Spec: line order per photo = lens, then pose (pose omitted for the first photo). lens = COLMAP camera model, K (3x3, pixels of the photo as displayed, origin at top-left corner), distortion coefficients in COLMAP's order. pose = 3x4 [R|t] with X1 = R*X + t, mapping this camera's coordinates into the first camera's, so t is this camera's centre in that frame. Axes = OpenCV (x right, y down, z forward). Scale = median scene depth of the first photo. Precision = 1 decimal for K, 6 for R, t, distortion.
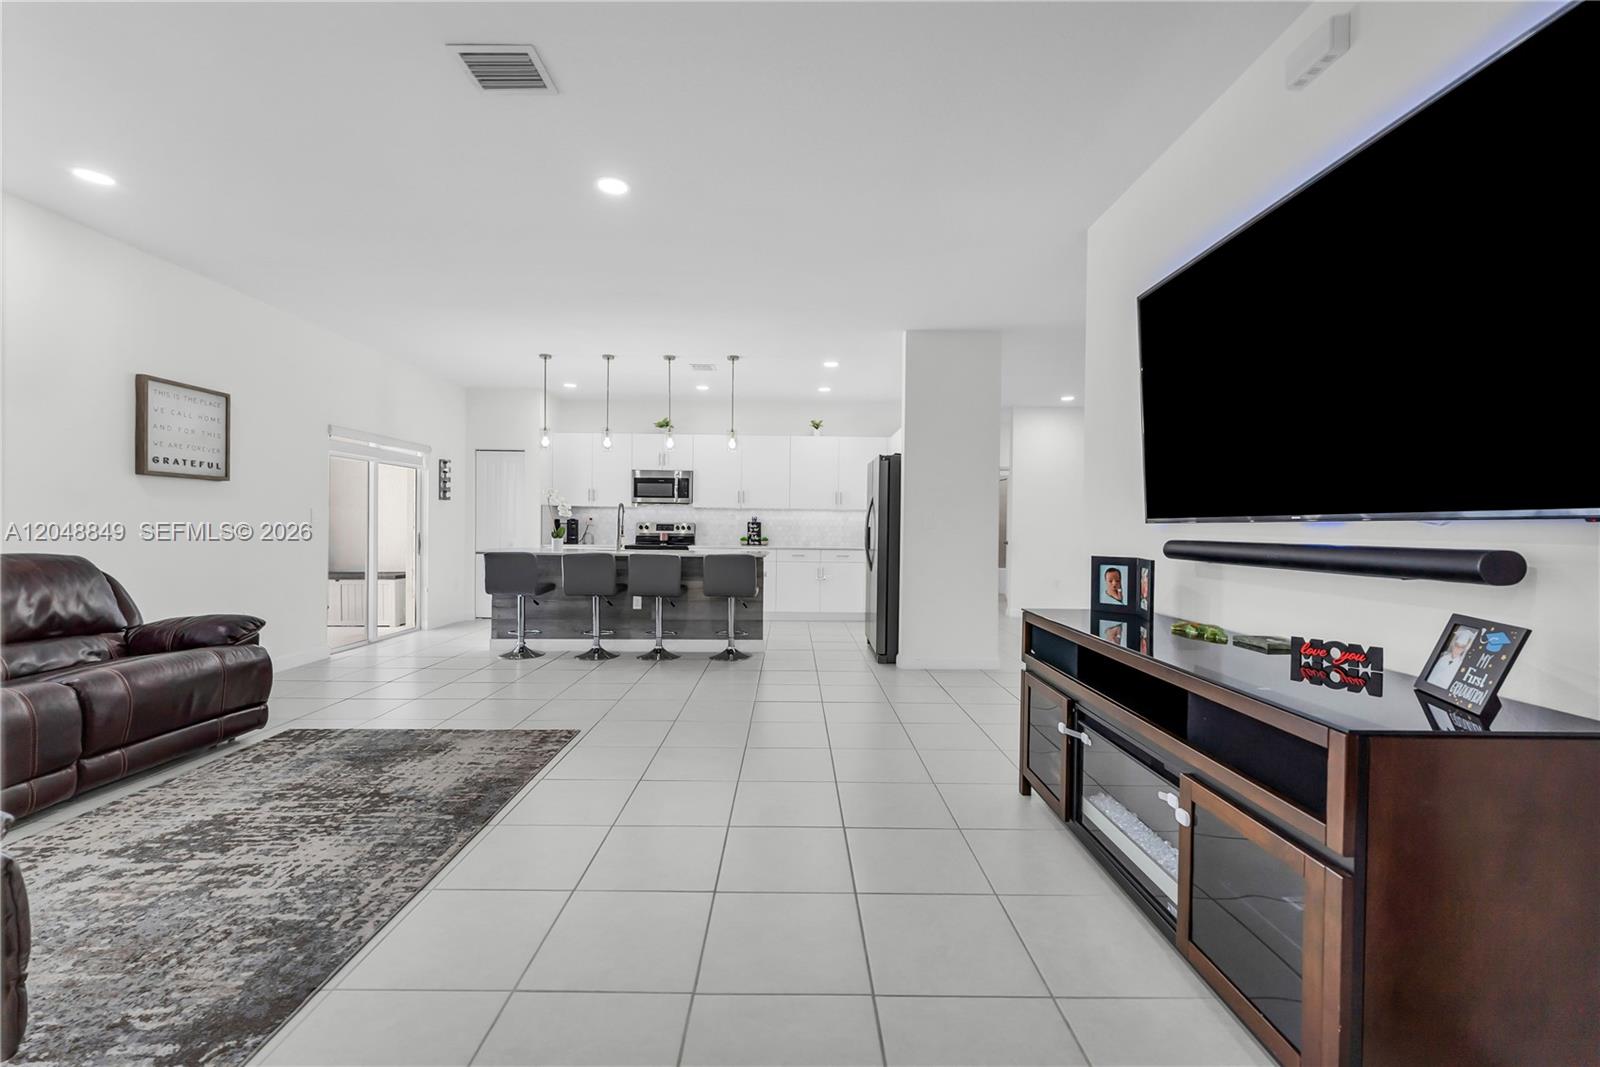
lens RADIAL K [[647.5, 0, 798.6], [0, 647.5, 530.4], [0, 0, 1]] dist [-0.001151, 0.000345]
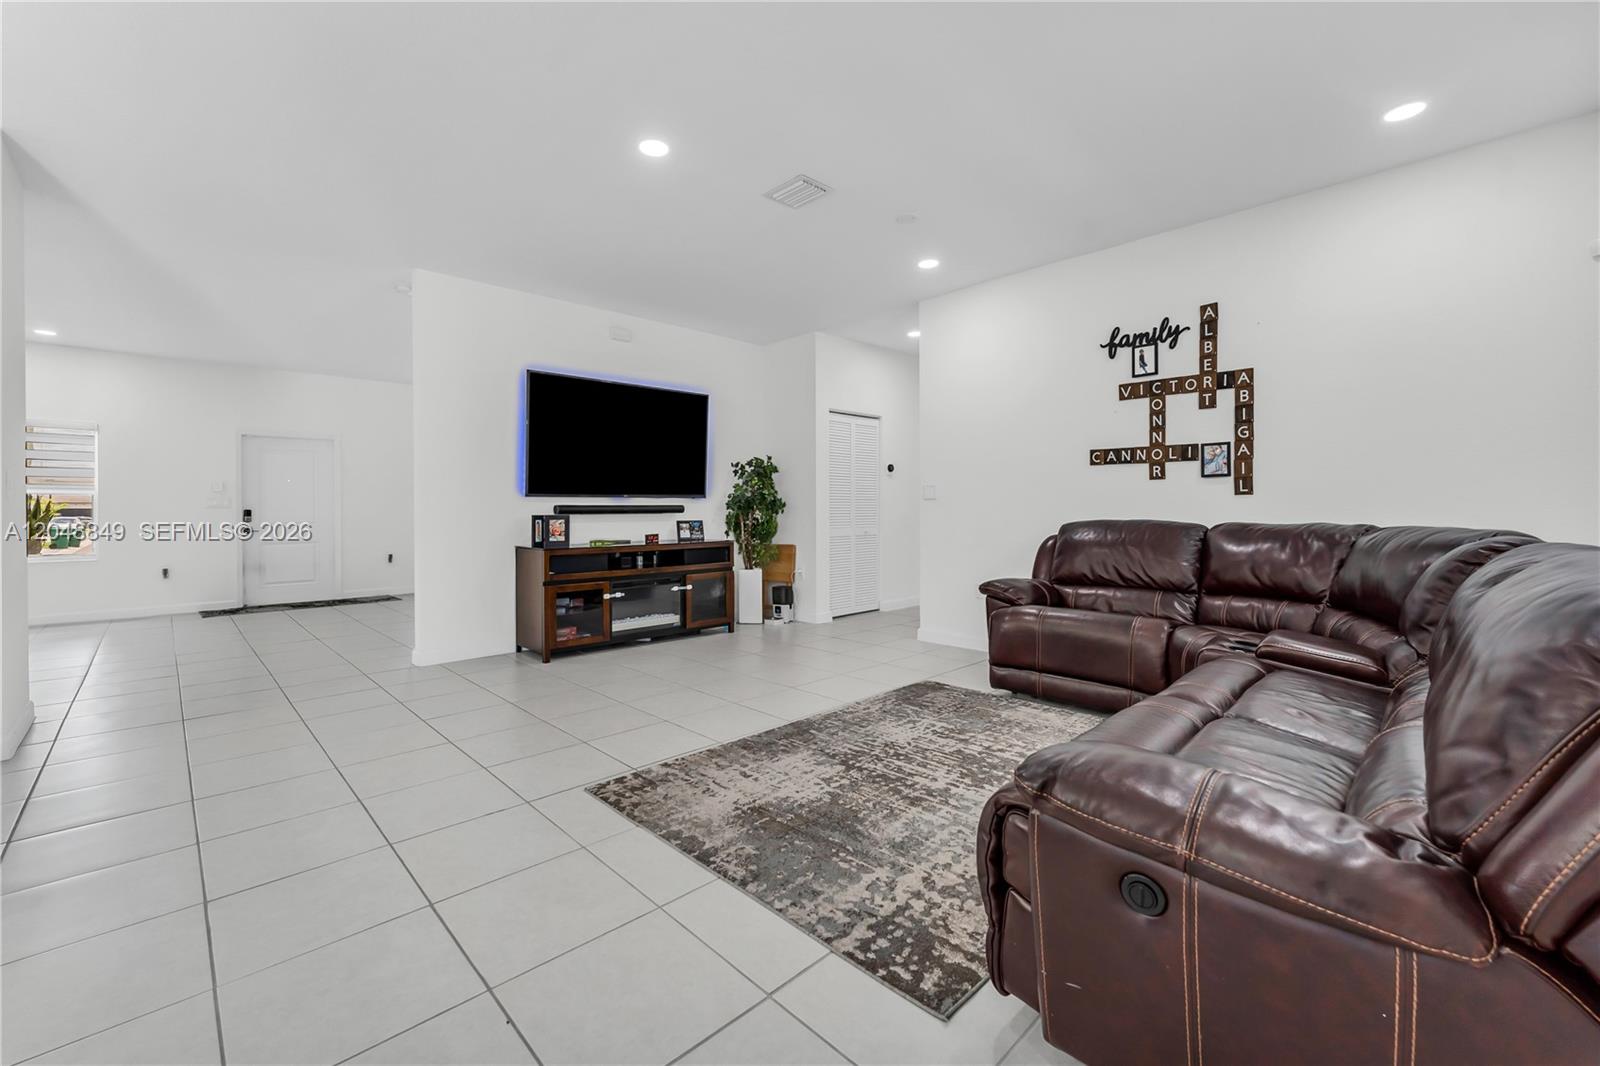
lens RADIAL K [[659.3, 0, 788.4], [0, 659.3, 515.9], [0, 0, 1]] dist [0.000771, 0.000028]
pose [[-0.679777, -0.014511, 0.733275, -0.845780], [0.002273, 0.999758, 0.021892, 0.003955], [-0.733415, 0.016548, -0.679580, 1.118118]]
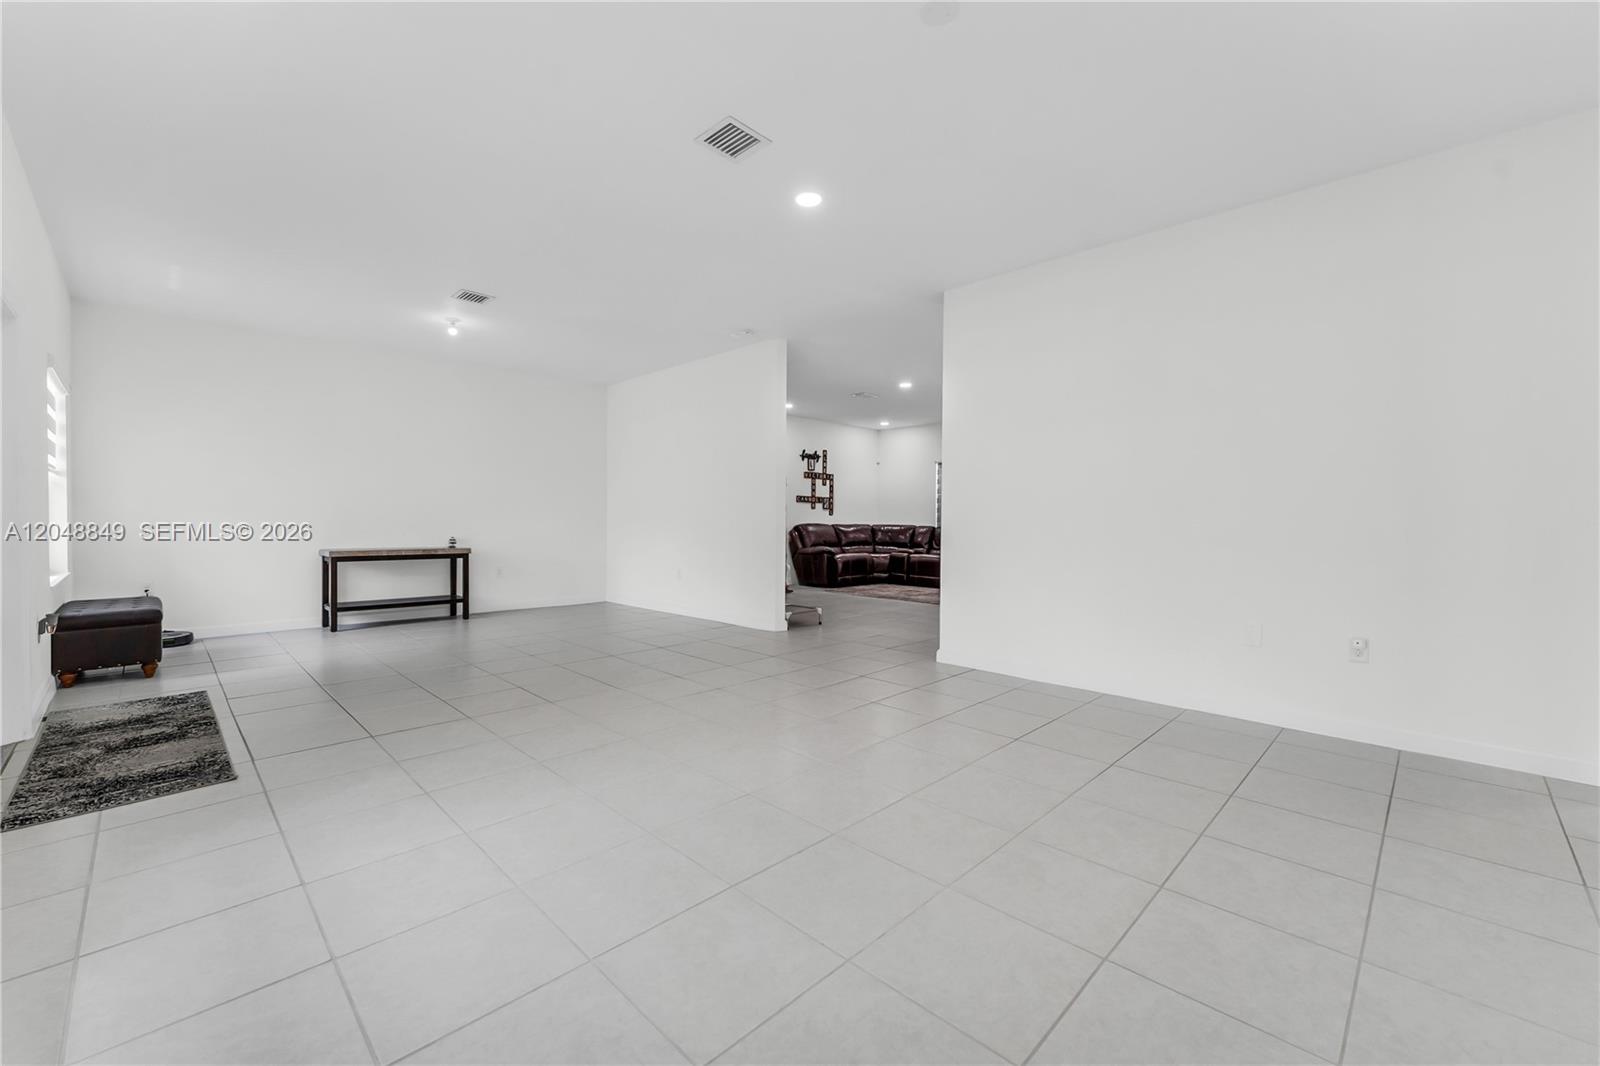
lens RADIAL K [[647.5, 0, 798.6], [0, 647.5, 529.9], [0, 0, 1]] dist [-0.001151, 0.000345]
pose [[-0.715811, -0.003700, -0.698285, 1.347797], [-0.017127, 0.999778, 0.012258, 0.026903], [0.698085, 0.020734, -0.715715, 1.887172]]
